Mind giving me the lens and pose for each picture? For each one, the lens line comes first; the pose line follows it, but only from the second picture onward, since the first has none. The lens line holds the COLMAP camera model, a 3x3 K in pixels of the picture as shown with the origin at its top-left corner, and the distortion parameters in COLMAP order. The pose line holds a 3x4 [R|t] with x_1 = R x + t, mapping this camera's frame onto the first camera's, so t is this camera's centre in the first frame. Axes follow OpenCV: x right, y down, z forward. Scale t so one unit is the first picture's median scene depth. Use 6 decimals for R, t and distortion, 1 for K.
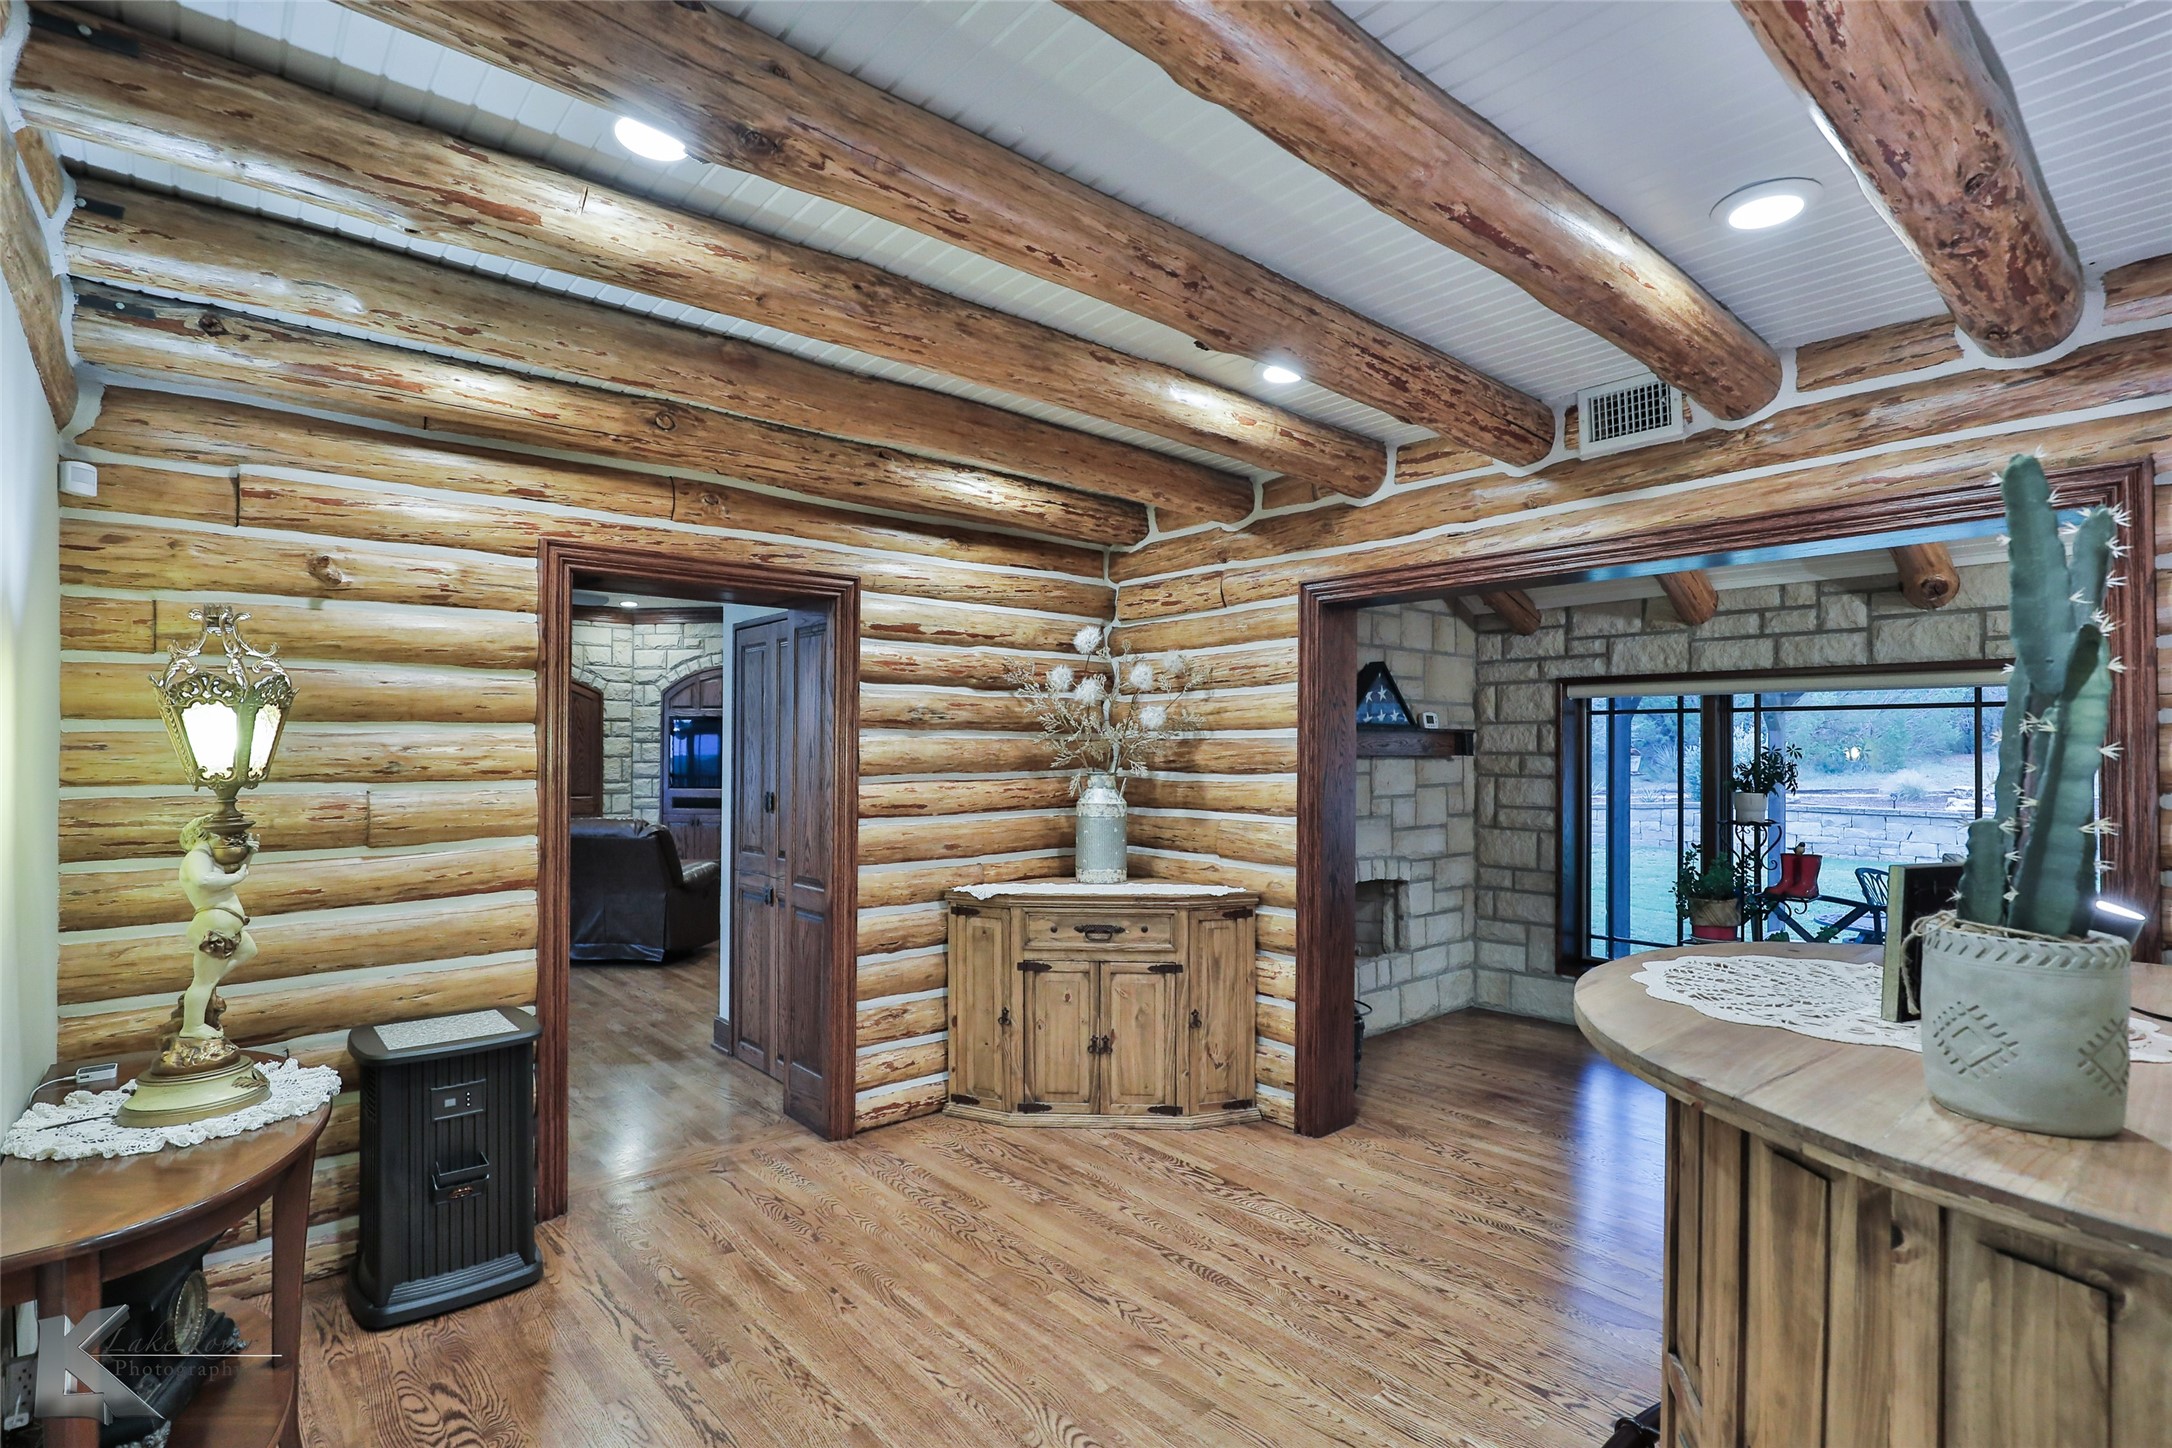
lens RADIAL K [[1045.6, 0, 1089.8], [0, 1045.6, 734.6], [0, 0, 1]] dist [0.000299, 0.000319]
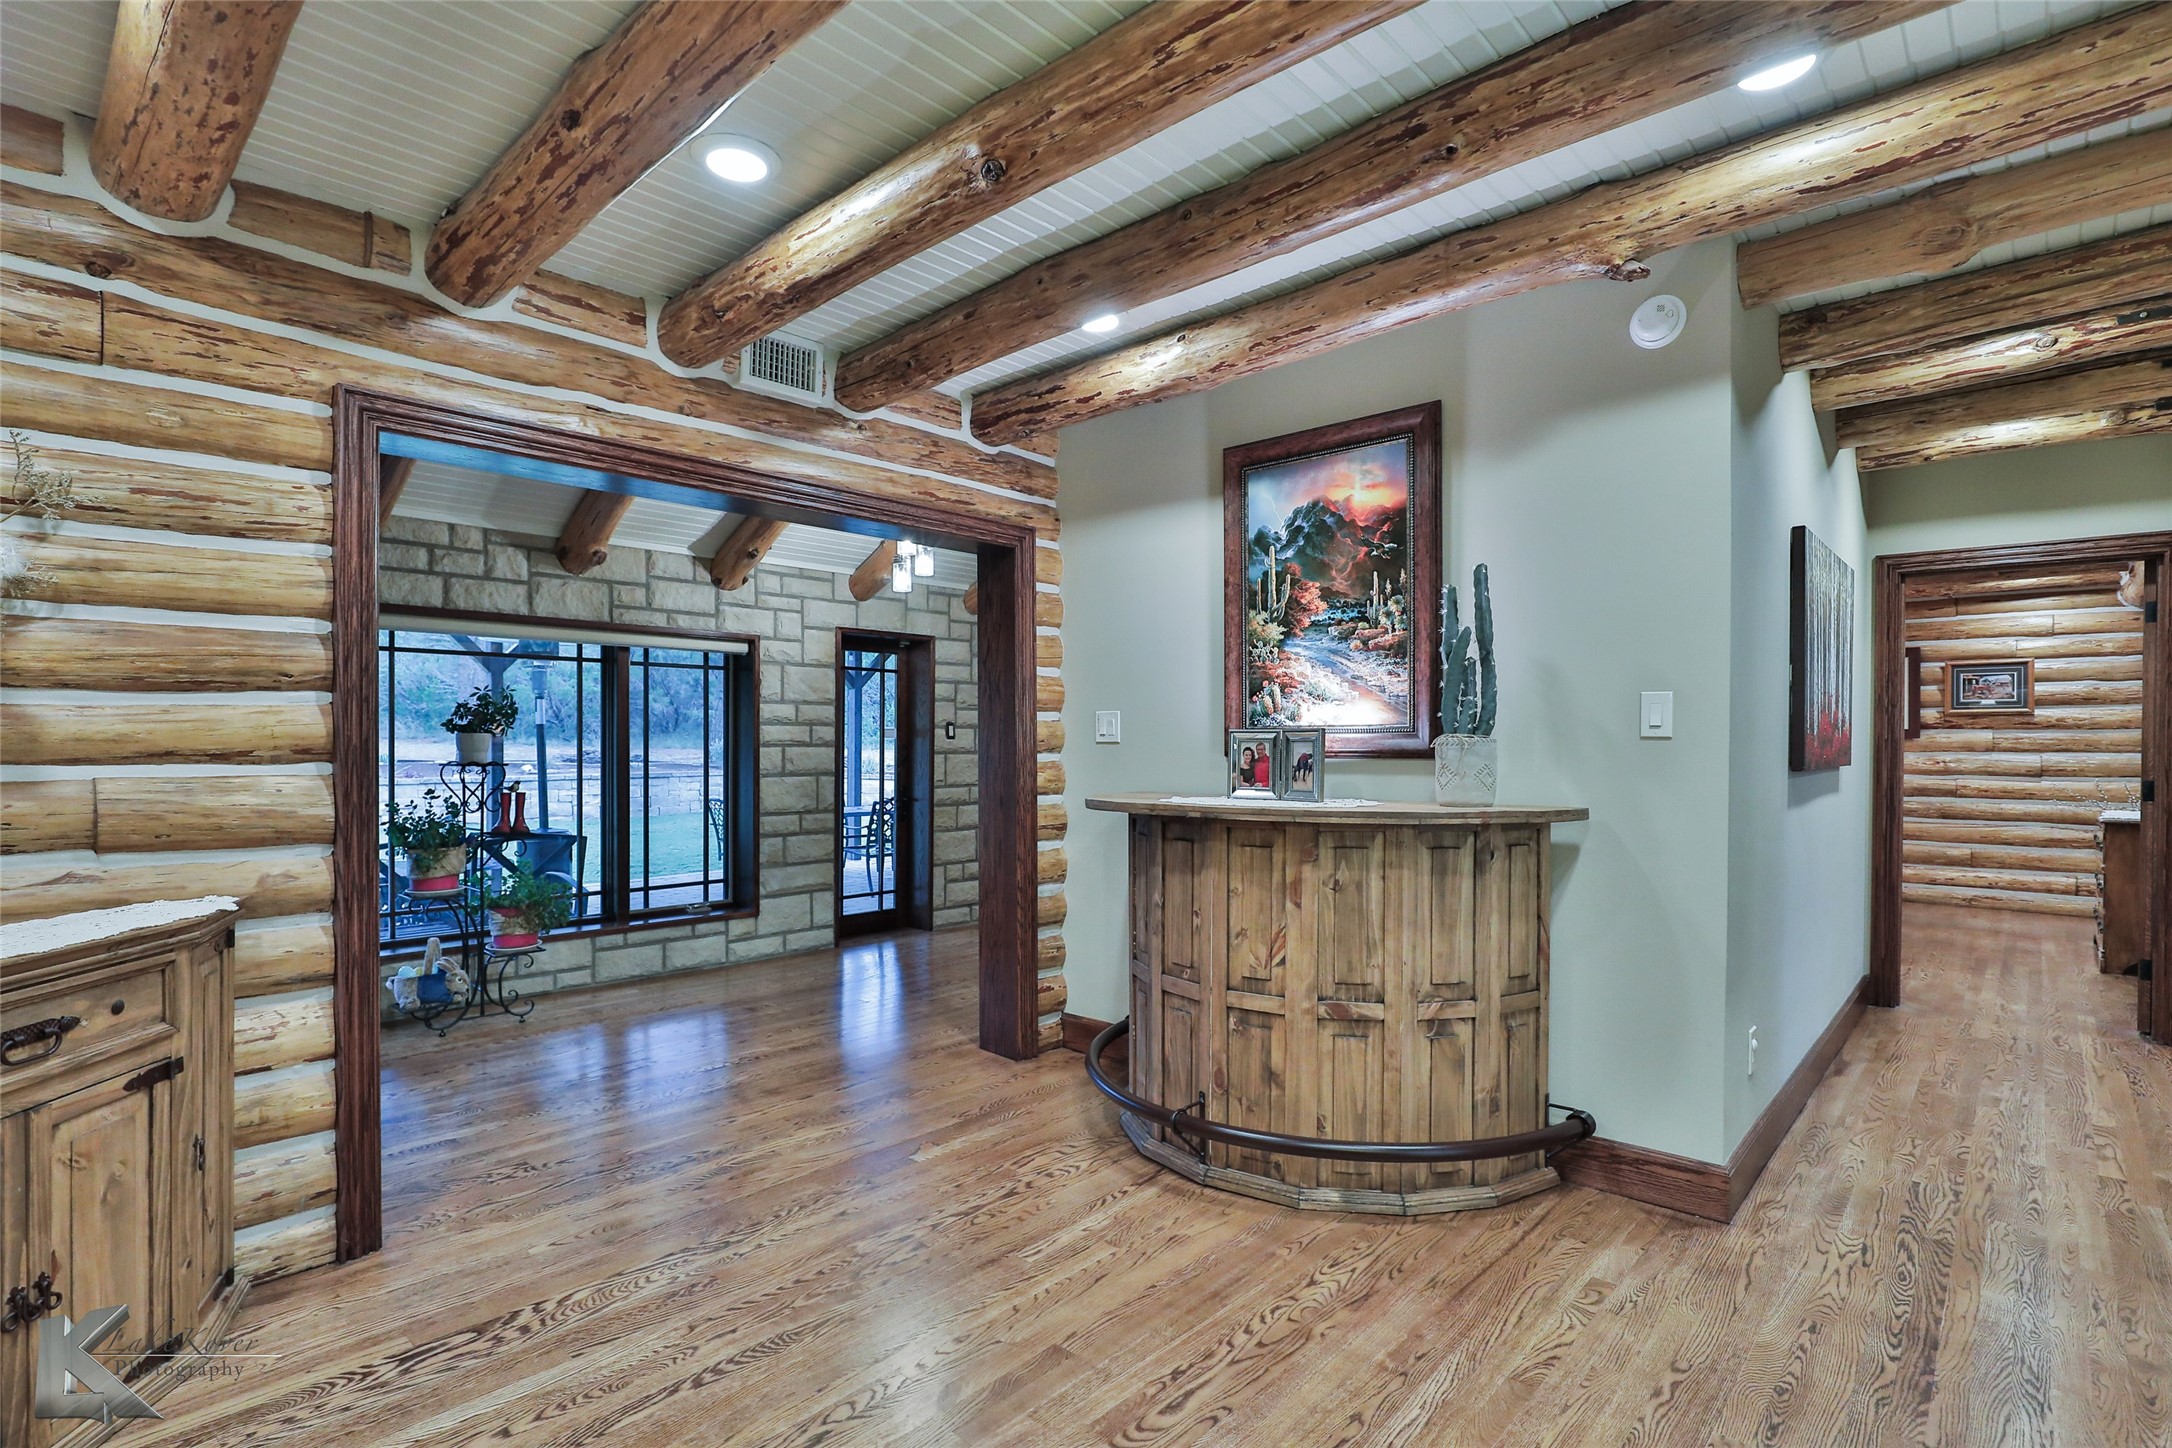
lens RADIAL K [[1045.6, 0, 1089.6], [0, 1045.6, 738.0], [0, 0, 1]] dist [0.000299, 0.000319]
pose [[-0.097540, -0.003994, 0.995224, -0.445966], [-0.018315, 0.999830, 0.002217, 0.052999], [-0.995063, -0.018012, -0.097597, 0.588014]]
